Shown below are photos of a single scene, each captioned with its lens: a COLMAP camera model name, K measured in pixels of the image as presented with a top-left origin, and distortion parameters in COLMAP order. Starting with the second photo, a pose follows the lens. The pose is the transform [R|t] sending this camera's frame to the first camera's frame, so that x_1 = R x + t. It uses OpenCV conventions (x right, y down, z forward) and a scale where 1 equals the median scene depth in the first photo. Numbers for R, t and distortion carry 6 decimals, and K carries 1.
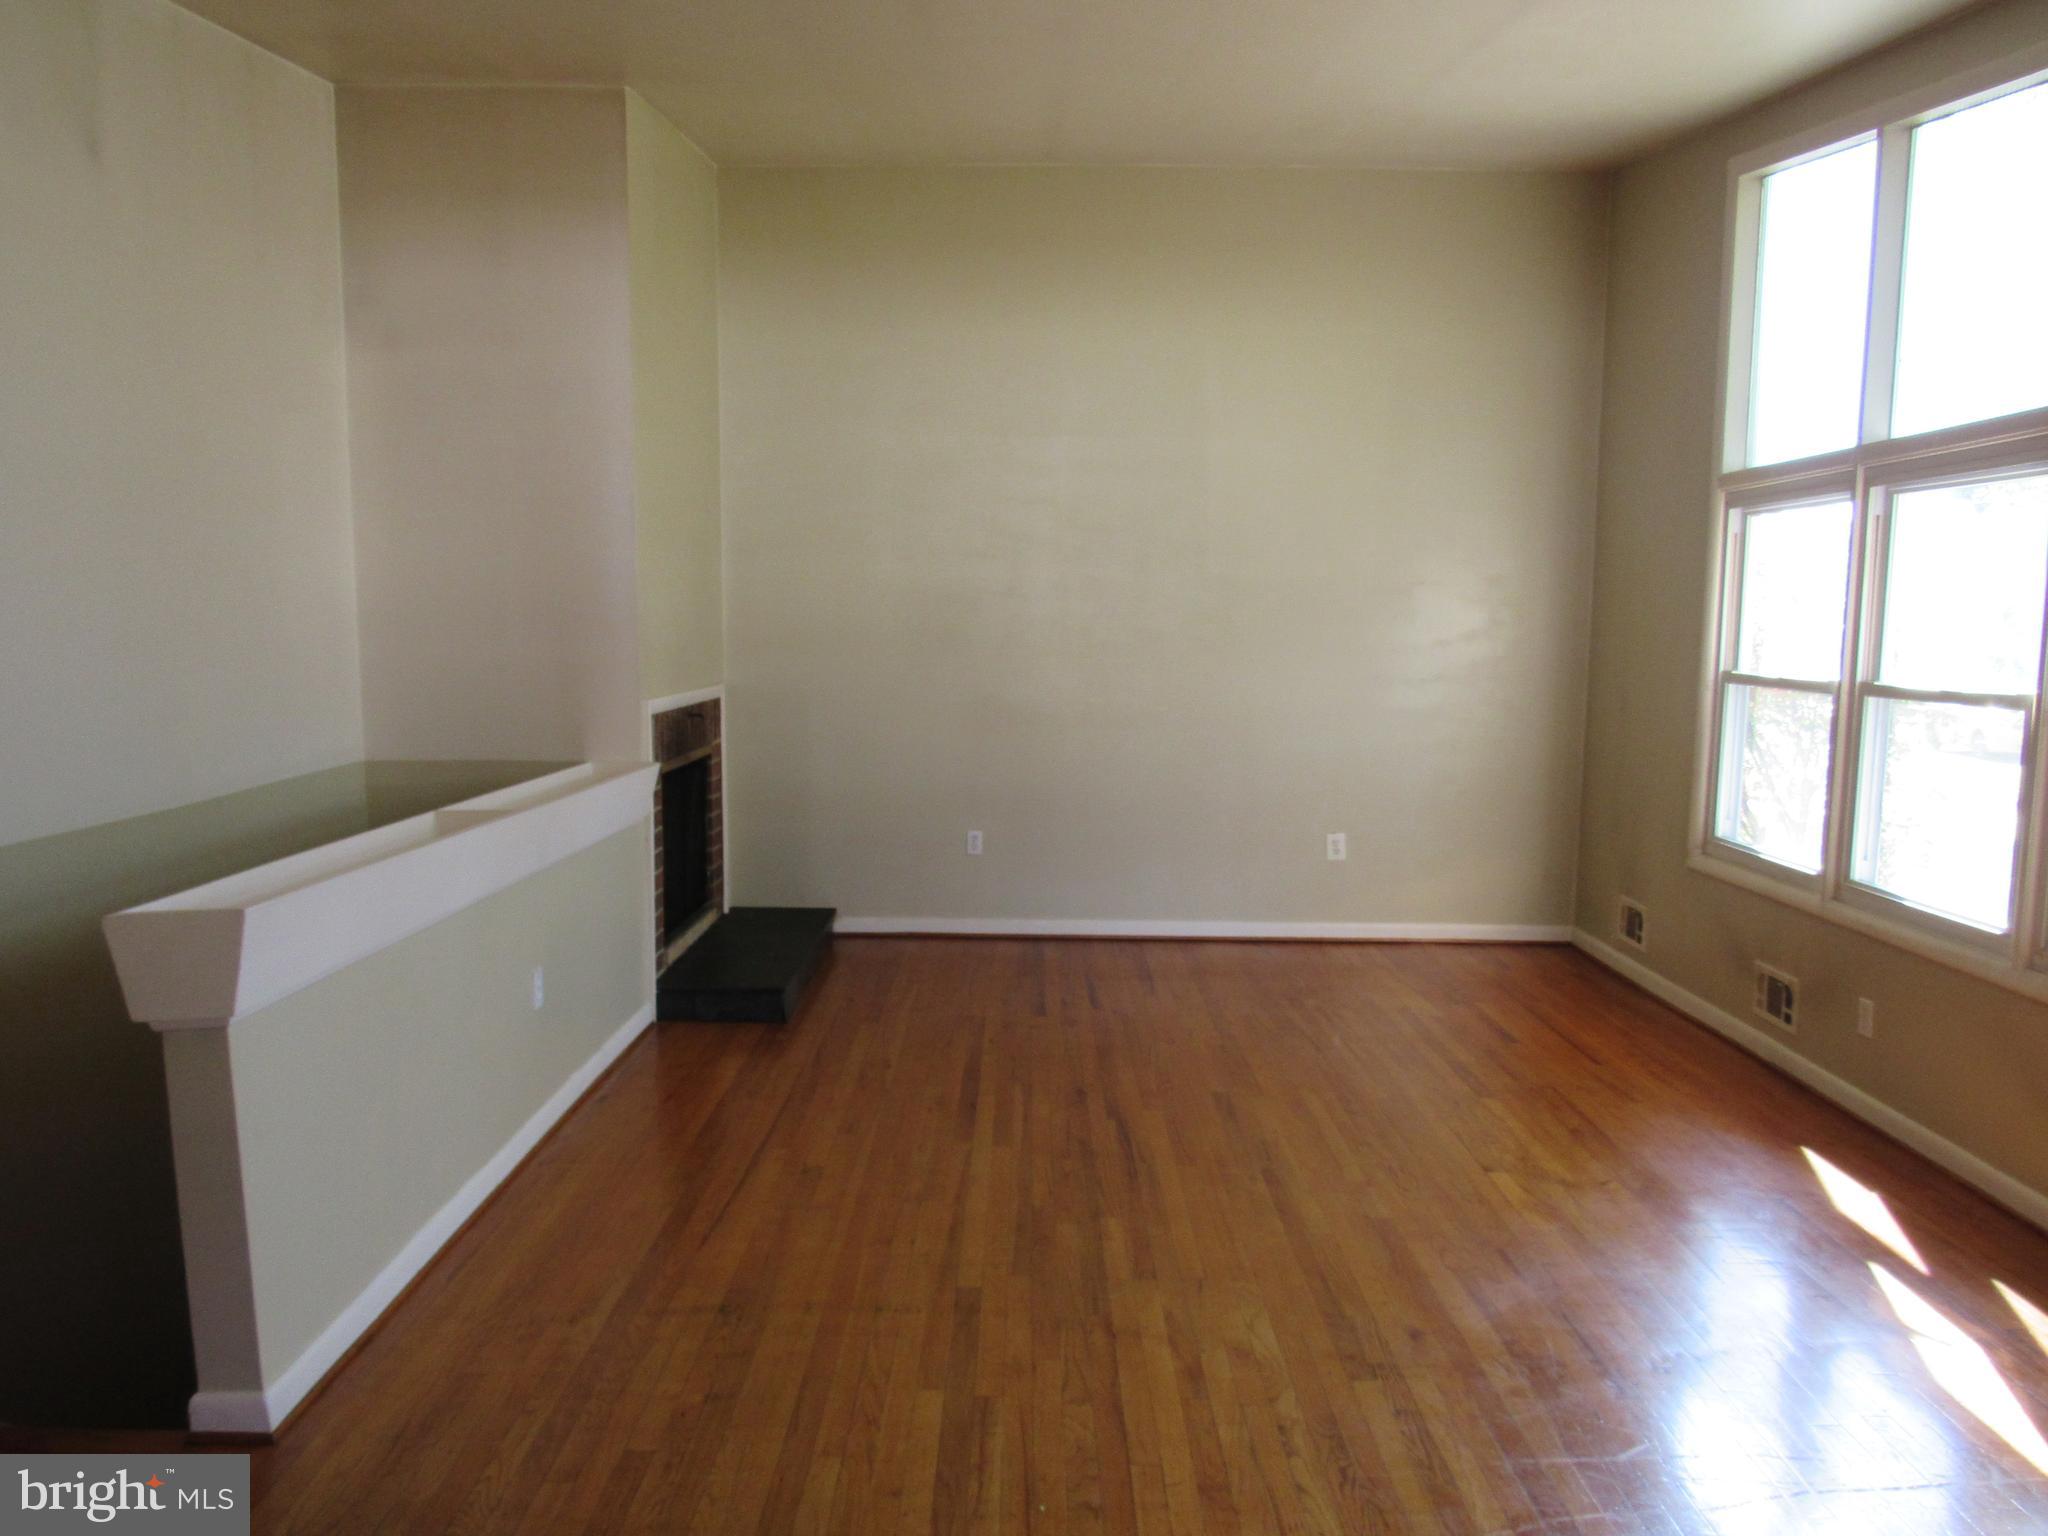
lens RADIAL K [[1469.2, 0, 992.9], [0, 1469.2, 771.9], [0, 0, 1]] dist [-0.045331, 0.062443]
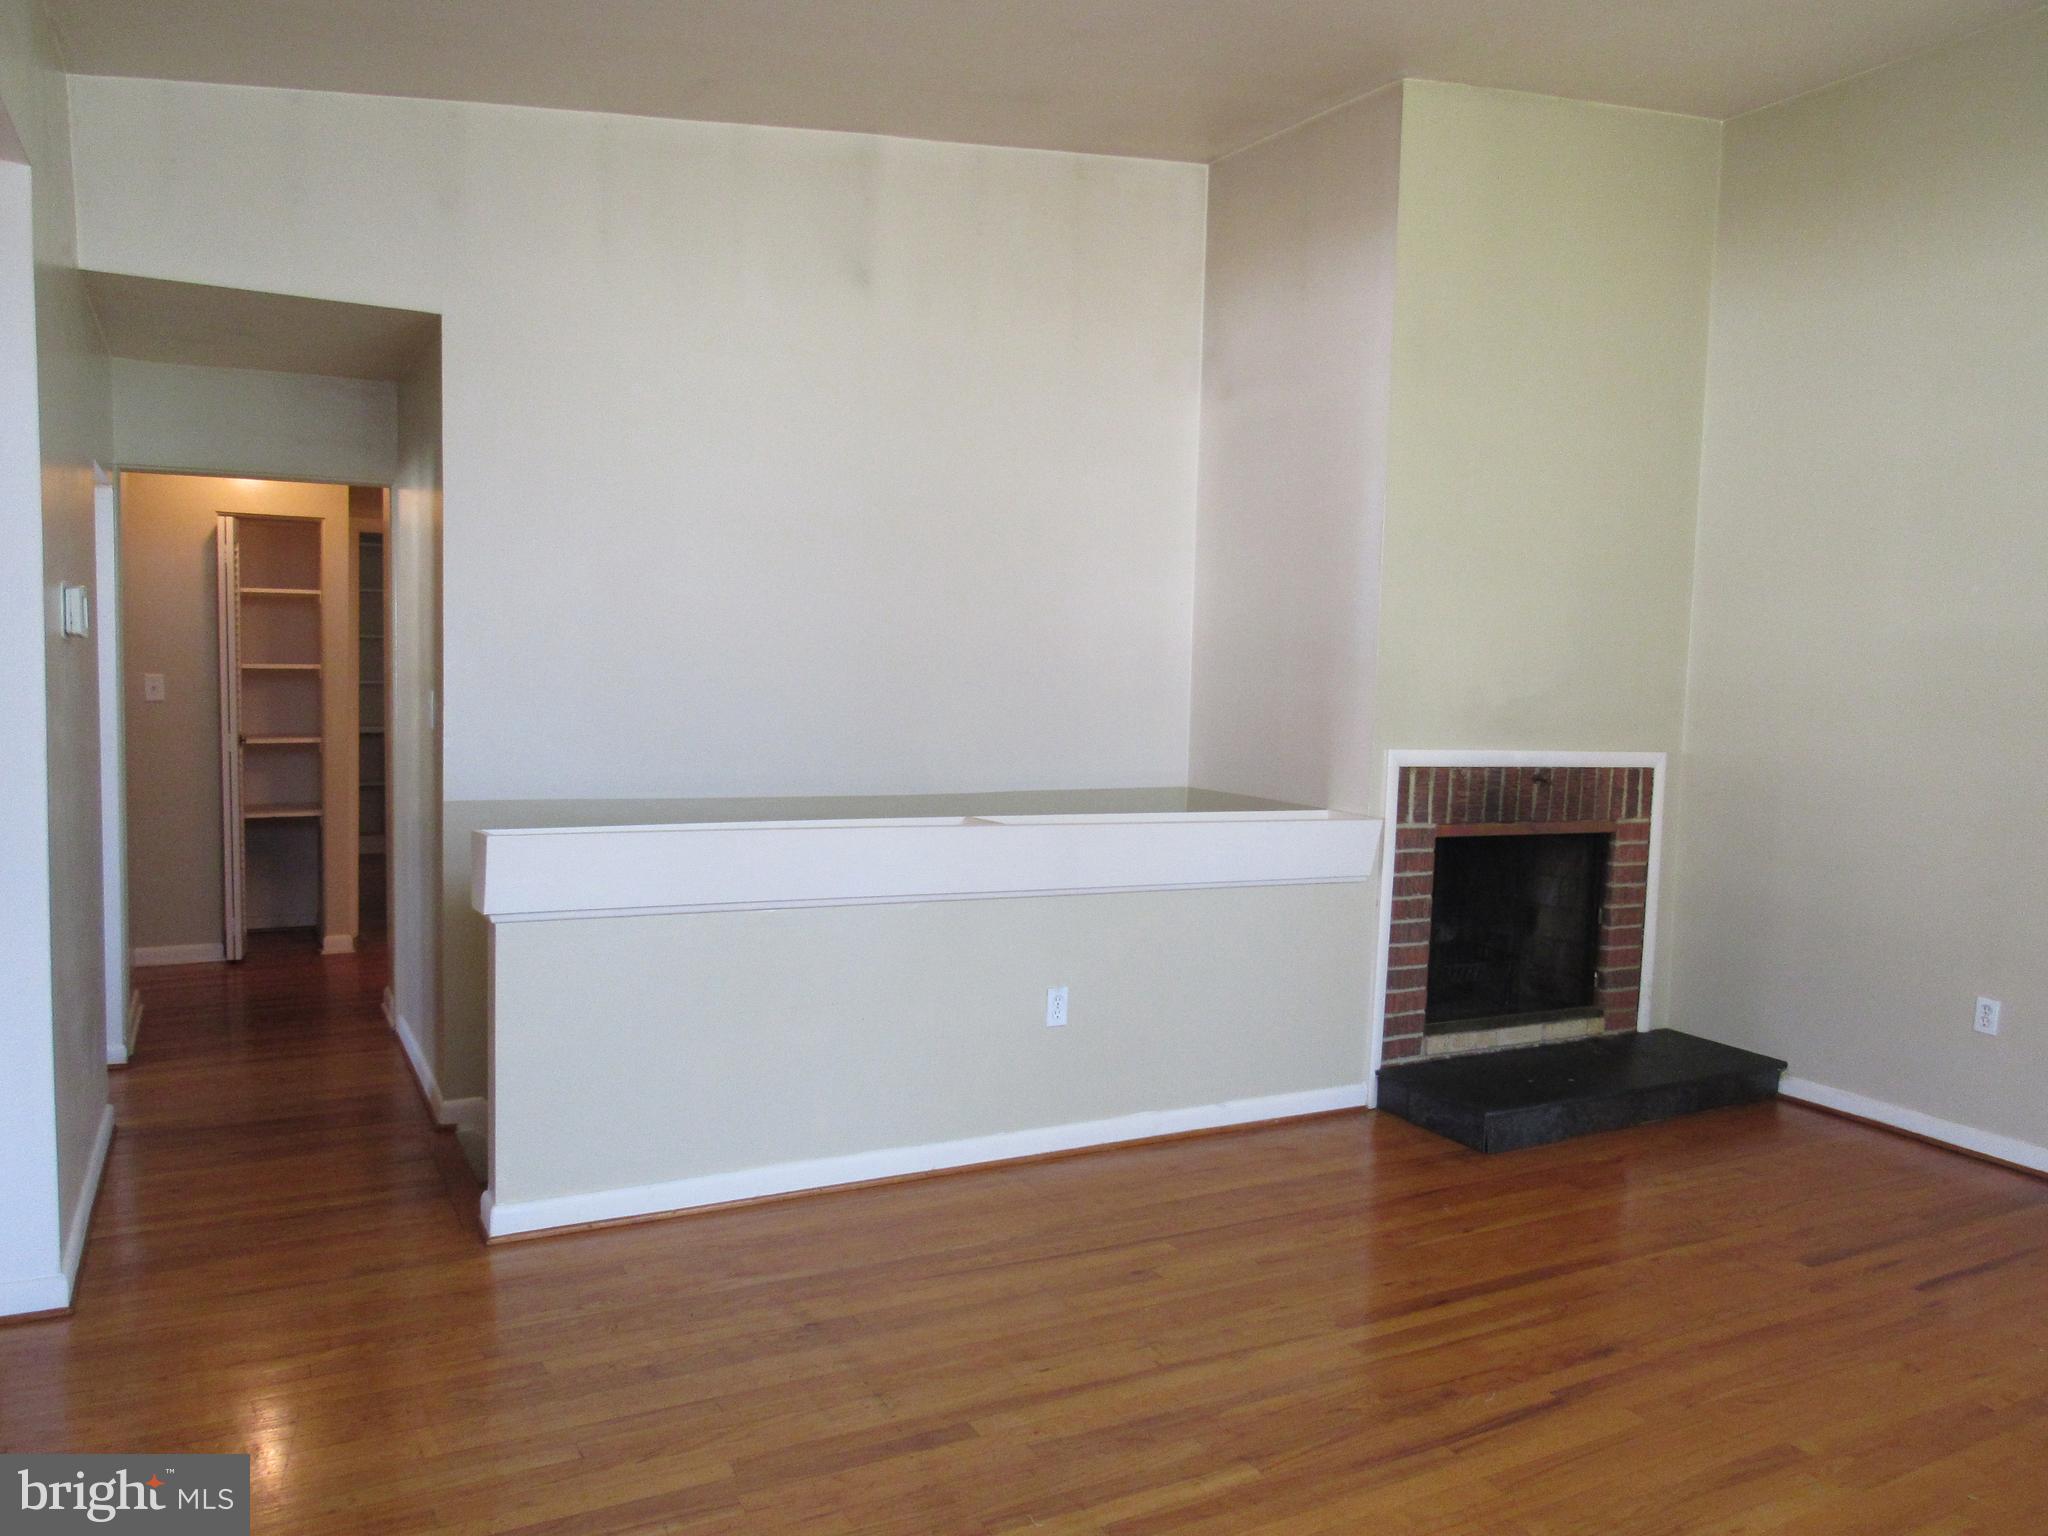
lens RADIAL K [[1473.6, 0, 1023.8], [0, 1473.6, 759.0], [0, 0, 1]] dist [-0.024368, 0.001959]
pose [[0.503039, 0.075074, -0.860997, 0.457277], [-0.130908, 0.991345, 0.009956, -0.024248], [0.854292, 0.107703, 0.508512, 0.372955]]
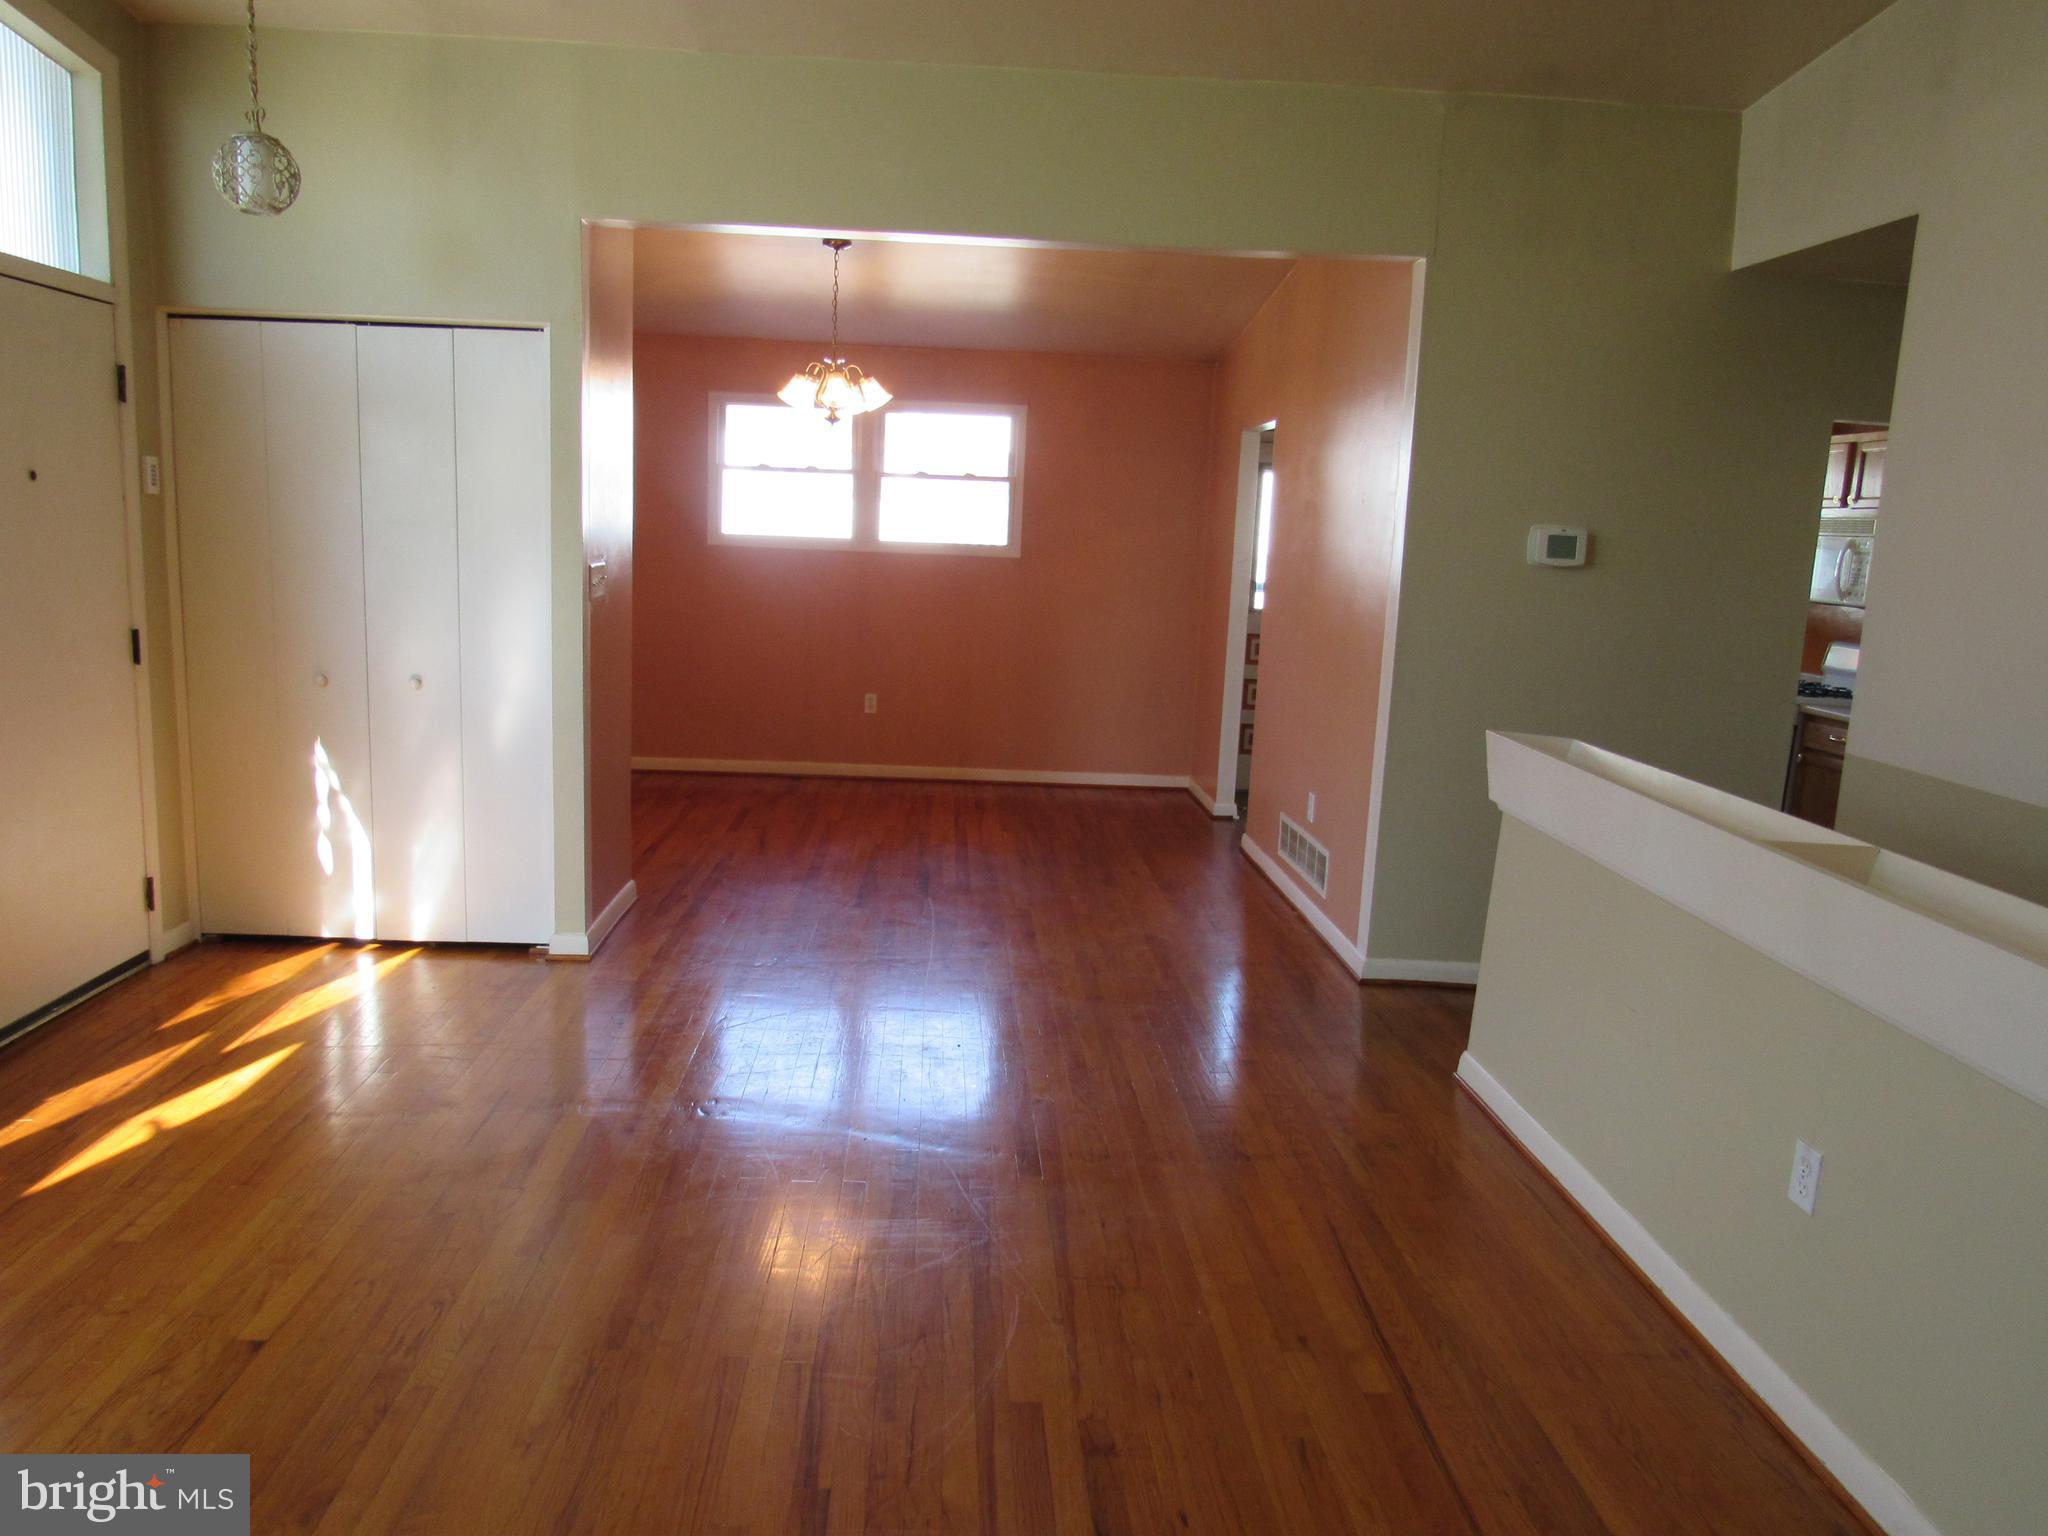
lens RADIAL K [[1489.1, 0, 1024.0], [0, 1489.1, 768.0], [0, 0, 1]] dist [-0.008419, -0.005850]
pose [[-0.995918, -0.040376, -0.080730, 0.056454], [-0.061486, 0.958244, 0.279265, -0.138319], [0.066084, 0.283088, -0.956814, 1.274562]]
